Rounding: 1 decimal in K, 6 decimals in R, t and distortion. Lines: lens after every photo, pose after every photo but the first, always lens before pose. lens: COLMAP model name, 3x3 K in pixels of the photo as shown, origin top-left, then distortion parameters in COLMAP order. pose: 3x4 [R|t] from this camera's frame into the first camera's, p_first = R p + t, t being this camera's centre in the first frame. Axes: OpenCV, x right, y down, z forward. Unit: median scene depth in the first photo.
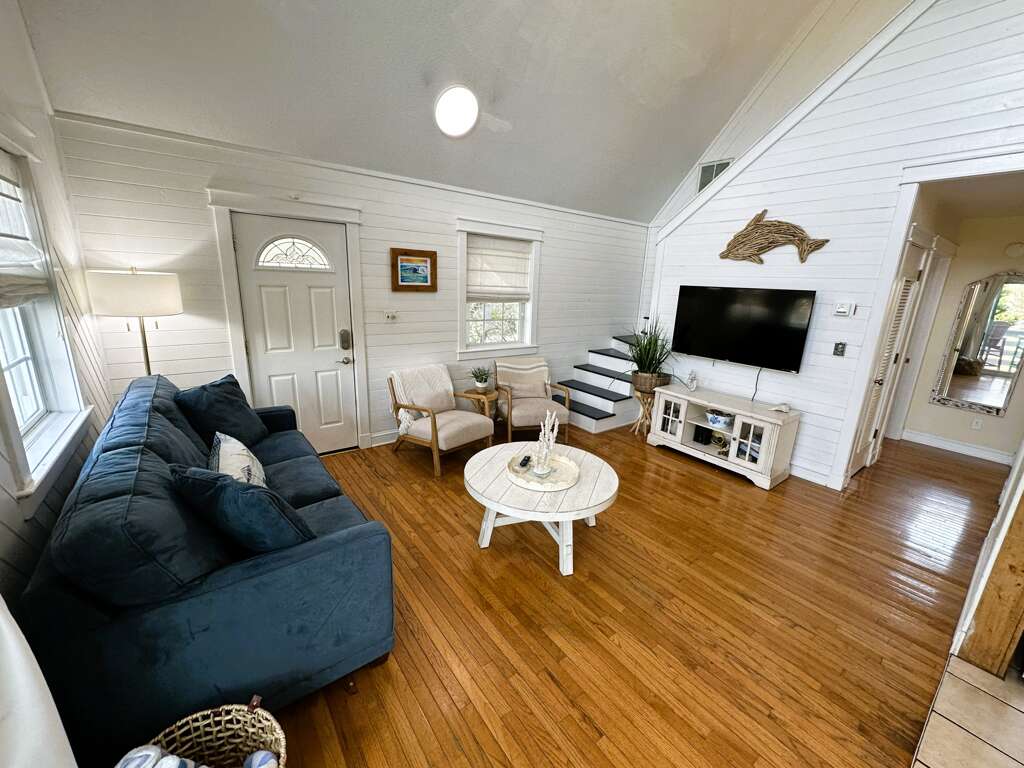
lens RADIAL K [[407.6, 0, 512.0], [0, 407.6, 384.0], [0, 0, 1]] dist [-0.003151, 0.000466]
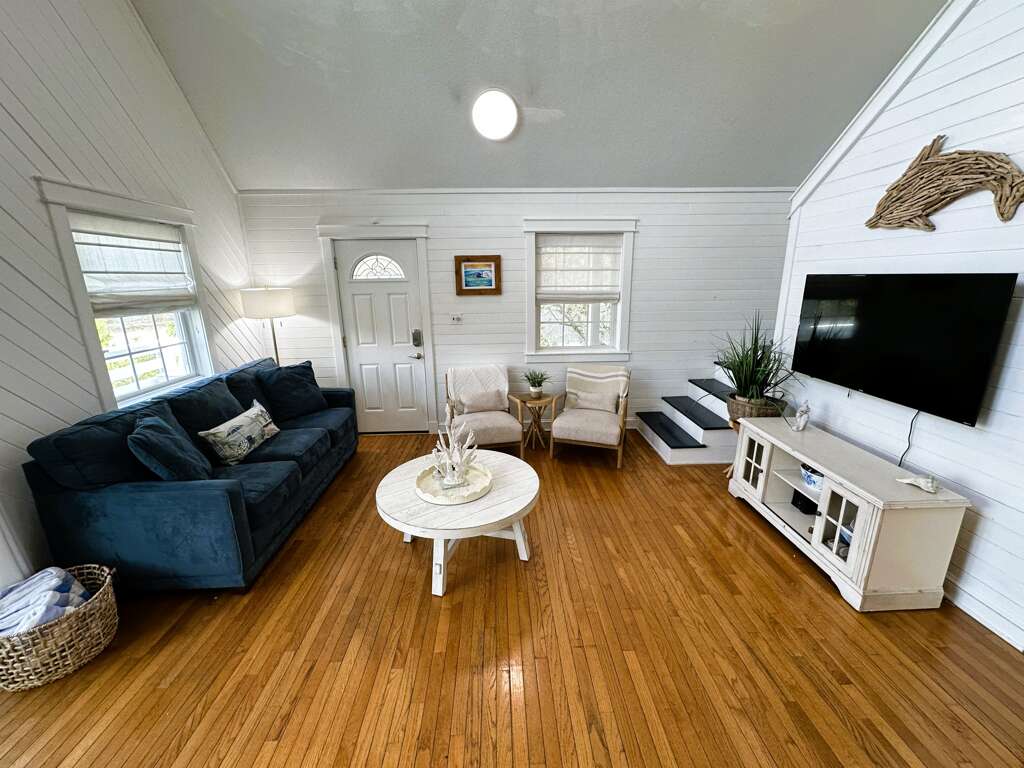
lens RADIAL K [[407.6, 0, 512.0], [0, 407.6, 384.0], [0, 0, 1]] dist [-0.003151, 0.000466]
pose [[0.819765, 0.095329, -0.564711, 0.468080], [-0.096092, 0.994965, 0.028469, -0.036304], [0.564582, 0.030926, 0.824798, 0.188789]]
